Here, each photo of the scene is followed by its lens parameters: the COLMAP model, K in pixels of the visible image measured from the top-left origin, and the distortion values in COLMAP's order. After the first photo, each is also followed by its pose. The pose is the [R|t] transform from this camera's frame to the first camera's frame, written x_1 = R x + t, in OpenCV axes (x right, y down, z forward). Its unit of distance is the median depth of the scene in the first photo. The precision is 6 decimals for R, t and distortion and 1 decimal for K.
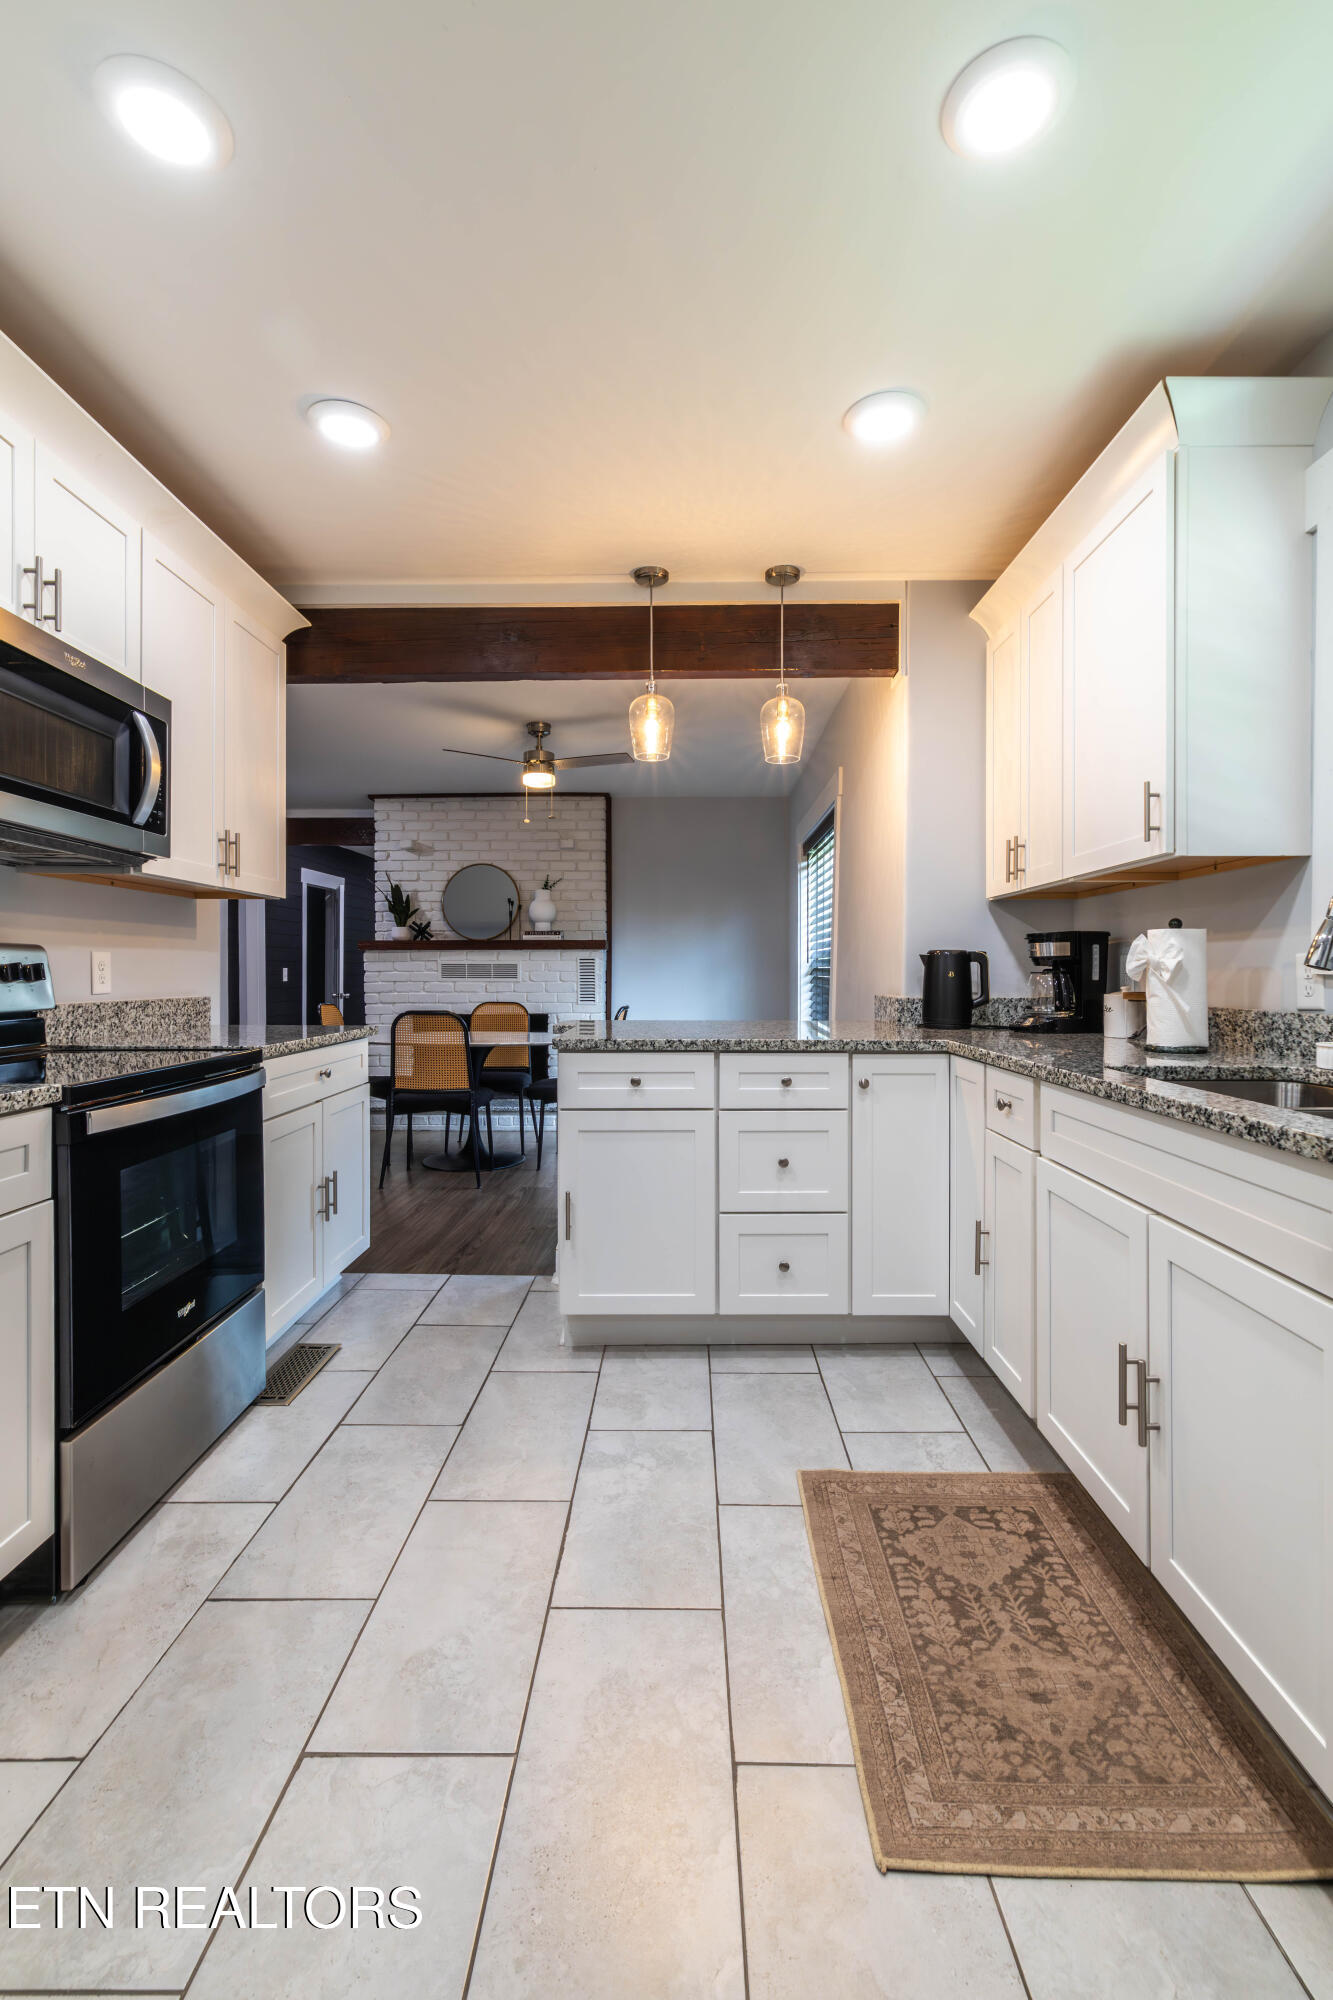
lens RADIAL K [[889.4, 0, 671.4], [0, 889.4, 980.8], [0, 0, 1]] dist [-0.000741, 0.002037]
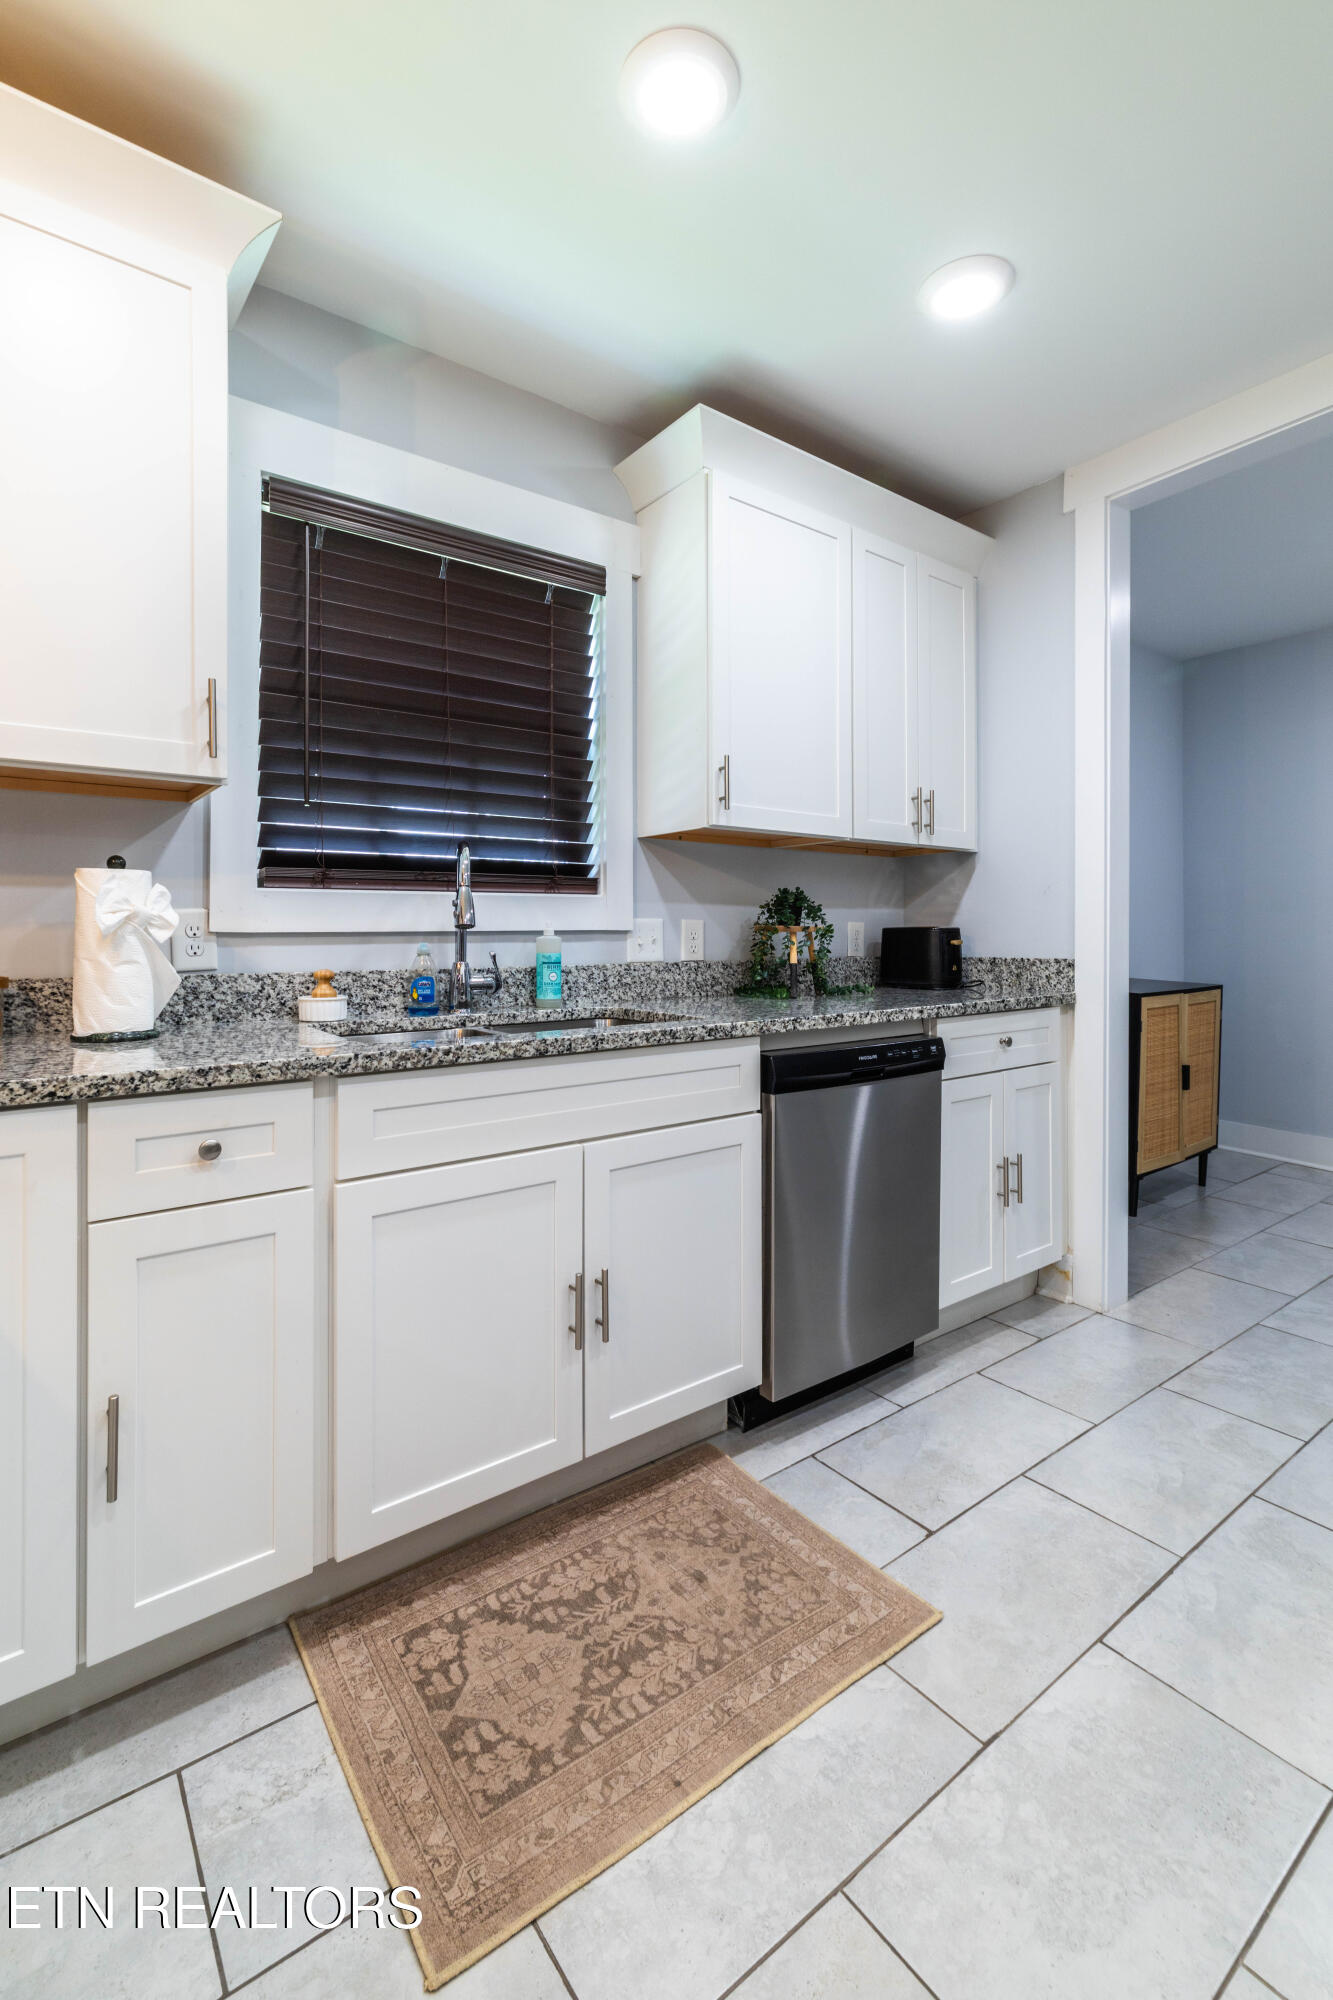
lens RADIAL K [[889.4, 0, 652.2], [0, 889.4, 940.2], [0, 0, 1]] dist [-0.000741, 0.002037]
pose [[-0.611721, -0.004735, 0.791060, -0.361820], [0.006486, 0.999918, 0.011000, -0.007514], [-0.791047, 0.011859, -0.611640, 1.440016]]
